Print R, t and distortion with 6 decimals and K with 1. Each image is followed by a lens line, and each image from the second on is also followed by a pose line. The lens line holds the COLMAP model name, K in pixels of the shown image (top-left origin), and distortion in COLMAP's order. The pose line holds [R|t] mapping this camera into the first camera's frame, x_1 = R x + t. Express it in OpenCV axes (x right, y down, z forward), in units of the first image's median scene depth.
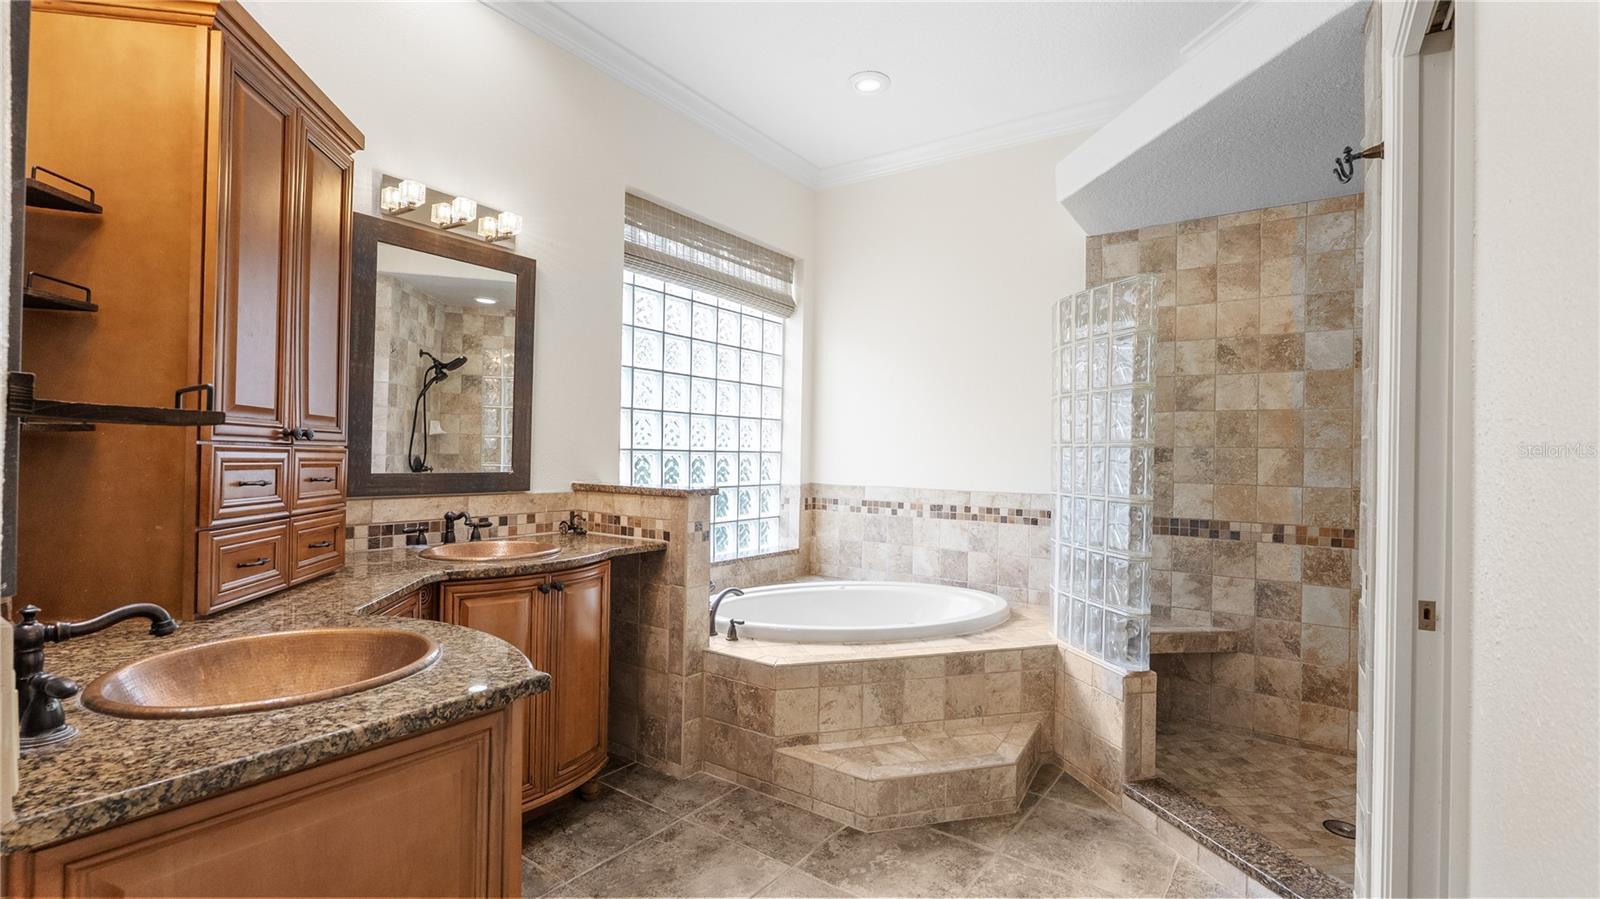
lens RADIAL K [[703.9, 0, 803.6], [0, 703.9, 449.3], [0, 0, 1]] dist [-0.008992, 0.002124]
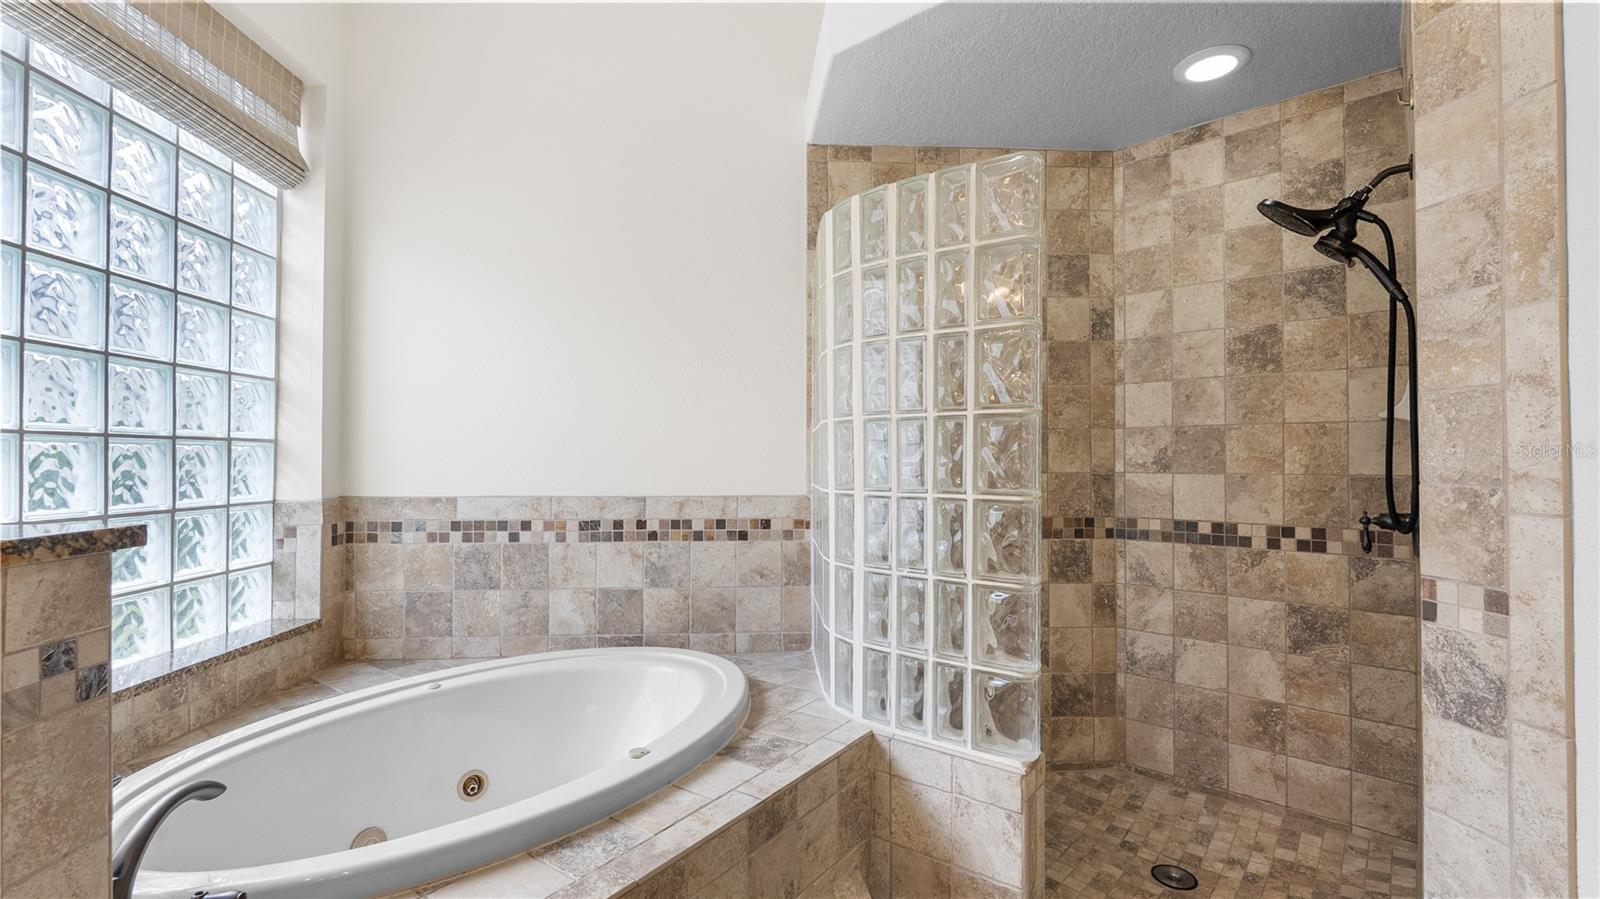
lens RADIAL K [[703.9, 0, 803.6], [0, 703.9, 449.3], [0, 0, 1]] dist [-0.008992, 0.002124]
pose [[0.778996, -0.008411, 0.626973, -0.060260], [0.009760, 0.999952, 0.001288, 0.015532], [-0.626953, 0.005116, 0.779040, 0.389132]]
